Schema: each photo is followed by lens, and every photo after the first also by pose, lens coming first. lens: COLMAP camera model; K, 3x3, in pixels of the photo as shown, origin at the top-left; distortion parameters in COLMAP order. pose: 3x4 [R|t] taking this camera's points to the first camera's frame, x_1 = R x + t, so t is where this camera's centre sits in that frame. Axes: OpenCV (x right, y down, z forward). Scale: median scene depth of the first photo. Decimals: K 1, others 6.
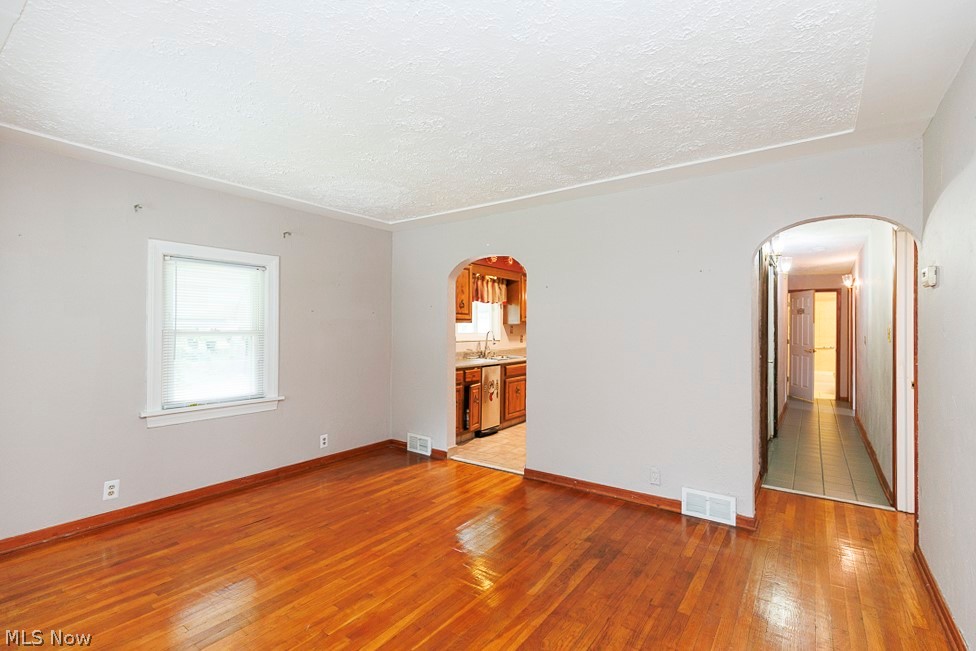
lens RADIAL K [[442.7, 0, 495.2], [0, 442.7, 330.0], [0, 0, 1]] dist [0.005668, -0.002007]
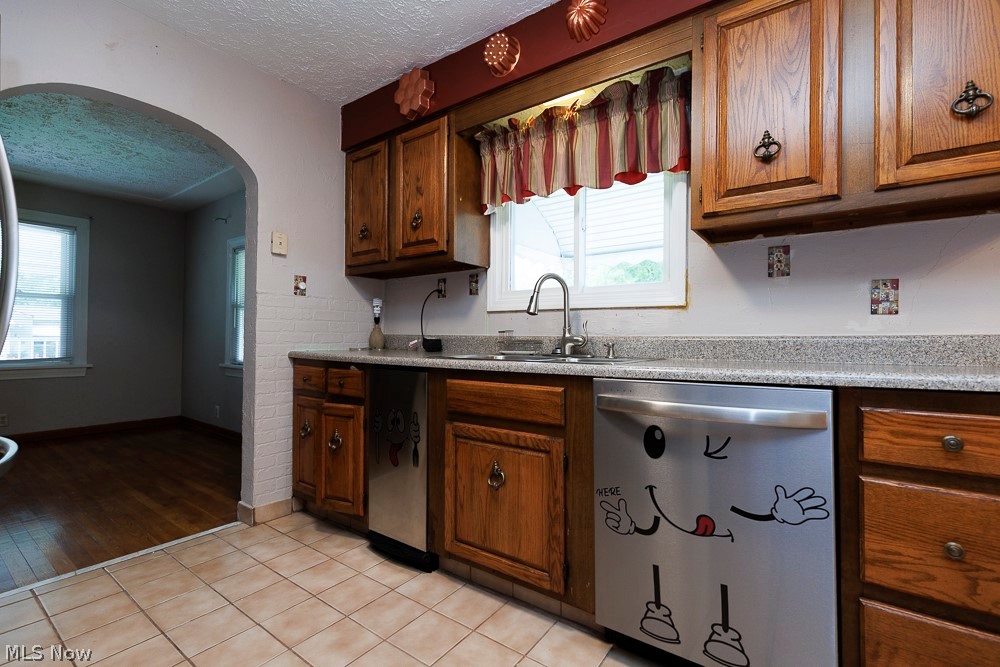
lens RADIAL K [[453.6, 0, 493.6], [0, 453.6, 332.8], [0, 0, 1]] dist [0.005668, -0.002007]
pose [[-0.016680, -0.006176, -0.999842, 0.550427], [-0.008131, 0.999949, -0.006041, 0.079232], [0.999828, 0.008029, -0.016729, 1.652649]]
